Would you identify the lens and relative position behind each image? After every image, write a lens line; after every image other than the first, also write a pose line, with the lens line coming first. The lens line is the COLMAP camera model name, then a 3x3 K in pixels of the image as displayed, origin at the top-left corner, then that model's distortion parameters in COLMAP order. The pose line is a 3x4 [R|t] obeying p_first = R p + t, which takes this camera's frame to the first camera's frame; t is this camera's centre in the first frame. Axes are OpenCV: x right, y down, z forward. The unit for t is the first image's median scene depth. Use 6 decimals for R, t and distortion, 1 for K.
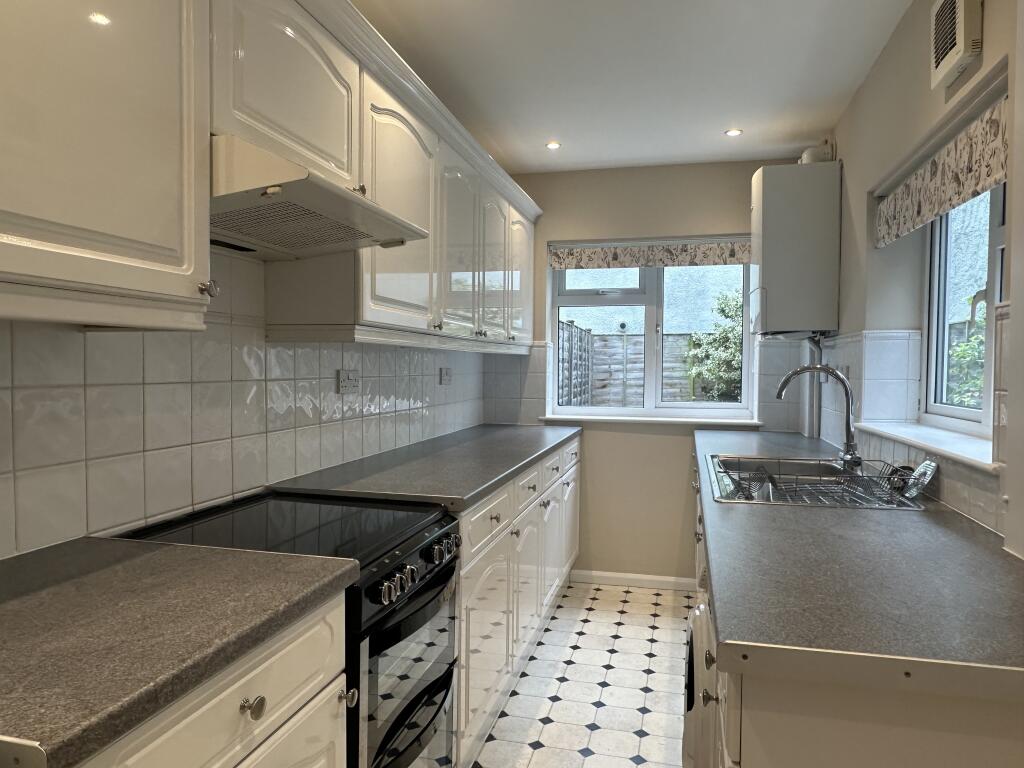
lens RADIAL K [[680.2, 0, 513.4], [0, 680.2, 396.0], [0, 0, 1]] dist [-0.002355, -0.000622]
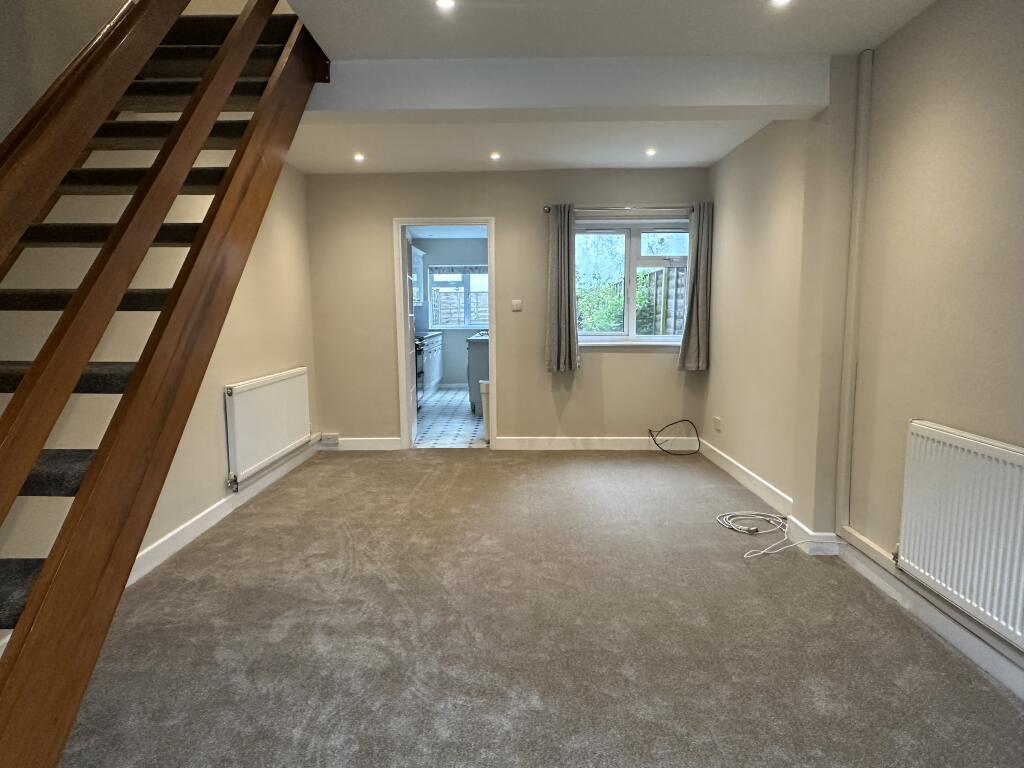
lens RADIAL K [[680.2, 0, 513.4], [0, 680.2, 396.0], [0, 0, 1]] dist [-0.002355, -0.000622]
pose [[0.972526, -0.035806, 0.230026, -0.335880], [0.017183, 0.996446, 0.082461, 0.104276], [-0.232161, -0.076243, 0.969685, -2.265624]]
